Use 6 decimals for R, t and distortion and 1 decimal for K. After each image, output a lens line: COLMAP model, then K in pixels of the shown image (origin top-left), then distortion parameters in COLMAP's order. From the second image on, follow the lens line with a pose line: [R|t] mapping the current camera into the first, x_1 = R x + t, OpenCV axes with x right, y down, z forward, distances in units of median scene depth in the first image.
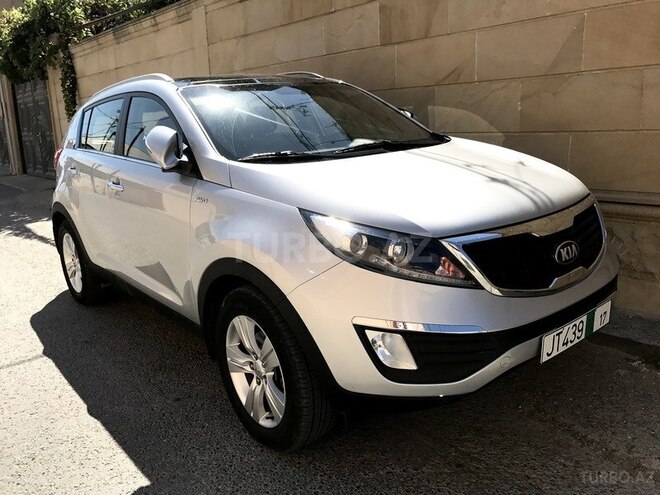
lens RADIAL K [[531.3, 0, 326.4], [0, 531.3, 246.8], [0, 0, 1]] dist [-0.003293, 0.014803]
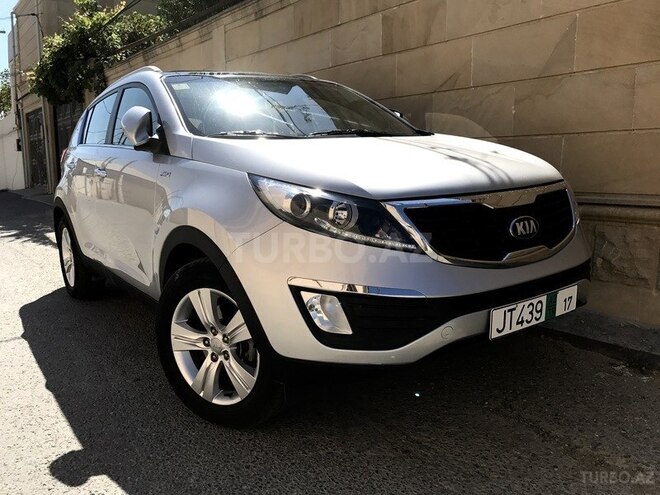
lens RADIAL K [[530.6, 0, 328.3], [0, 530.6, 248.8], [0, 0, 1]] dist [0.007850, -0.005576]
pose [[0.997507, 0.037812, -0.059576, 0.125855], [-0.041740, 0.996938, -0.066128, 0.099479], [0.056893, 0.068450, 0.996031, 0.025555]]
